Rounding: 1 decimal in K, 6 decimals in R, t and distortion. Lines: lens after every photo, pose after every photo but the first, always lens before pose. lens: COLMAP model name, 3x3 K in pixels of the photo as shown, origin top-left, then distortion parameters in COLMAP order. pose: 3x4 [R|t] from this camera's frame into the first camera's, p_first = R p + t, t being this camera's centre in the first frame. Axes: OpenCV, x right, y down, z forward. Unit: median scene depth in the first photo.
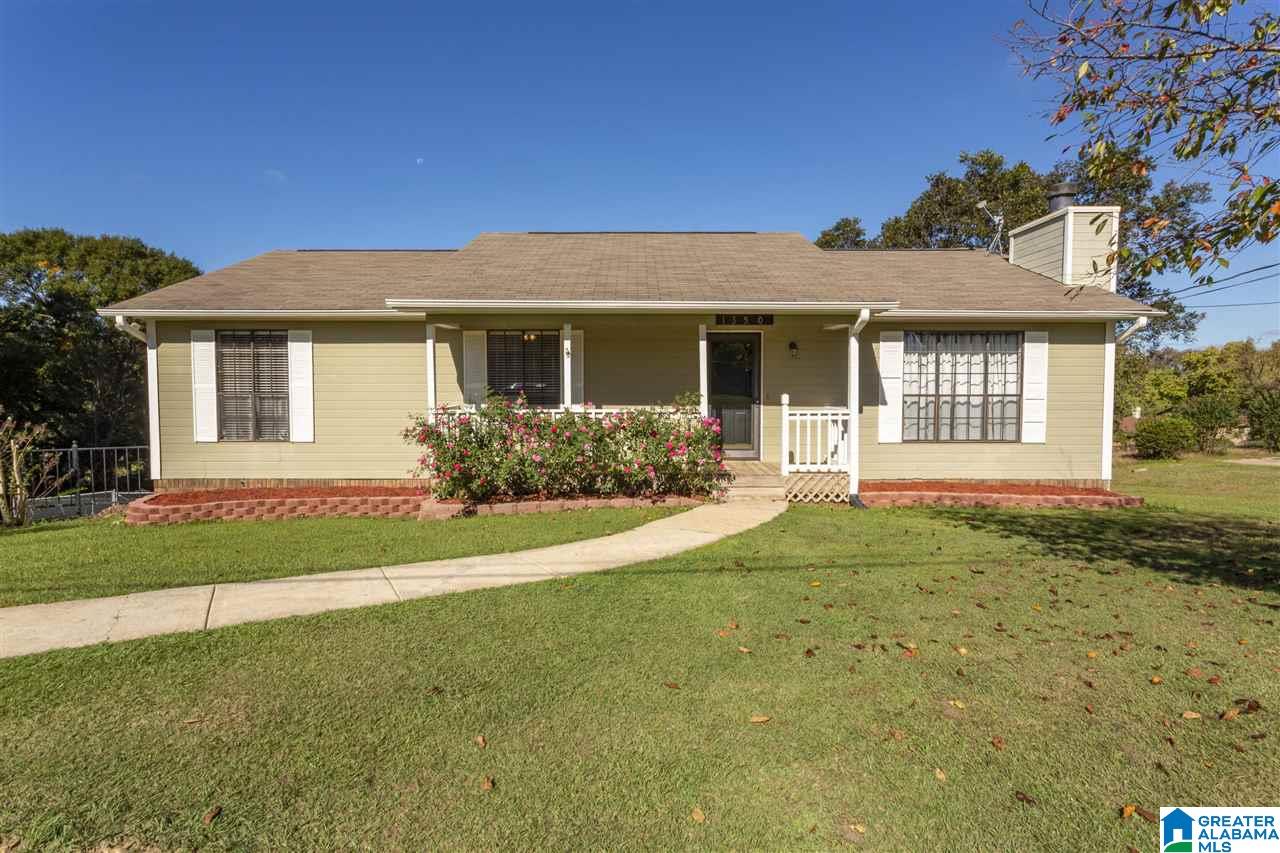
lens RADIAL K [[655.2, 0, 634.8], [0, 655.2, 437.4], [0, 0, 1]] dist [-0.004478, -0.000351]
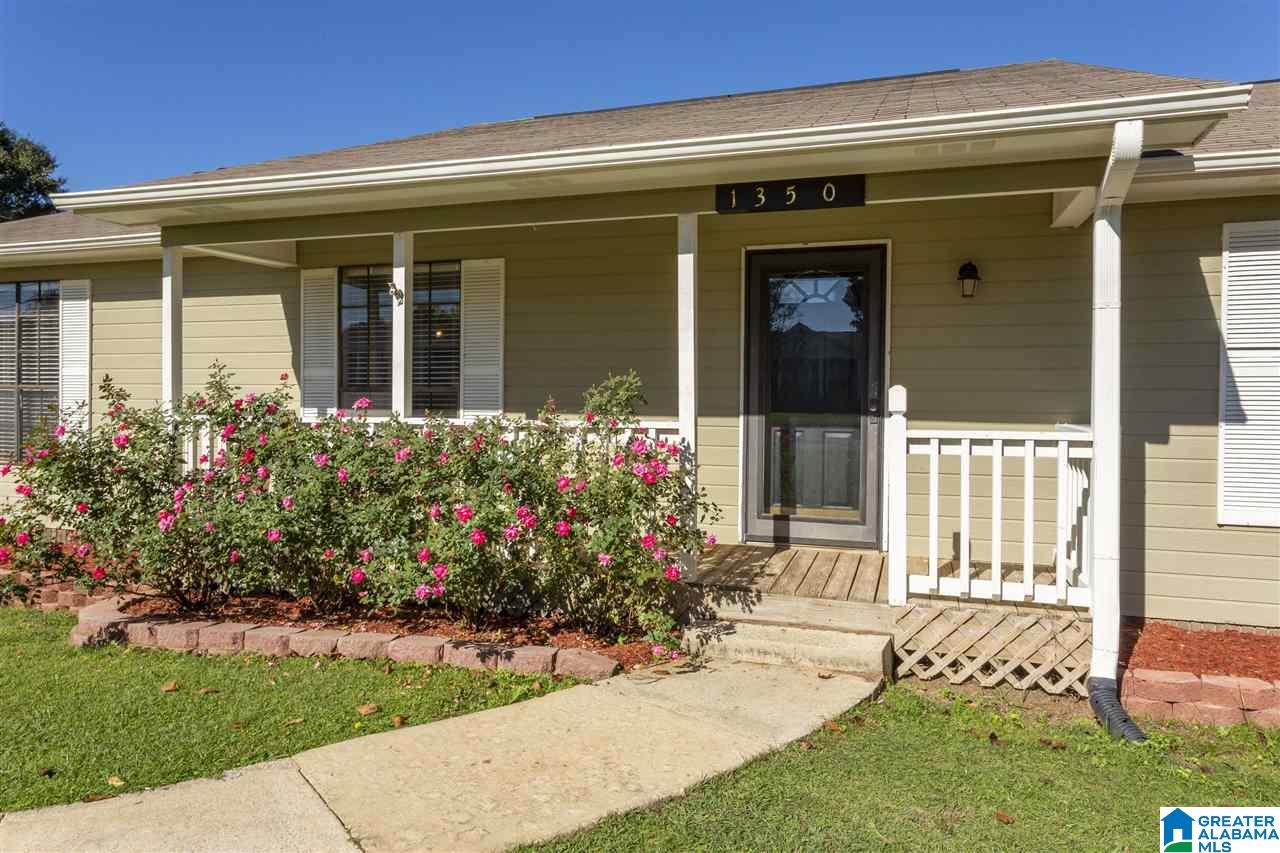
lens RADIAL K [[835.0, 0, 635.1], [0, 835.0, 435.2], [0, 0, 1]] dist [0.004967, 0.001666]
pose [[0.945210, 0.021168, -0.325776, 0.220024], [-0.032961, 0.998984, -0.030722, -0.016613], [0.324795, 0.039777, 0.944948, 0.454105]]
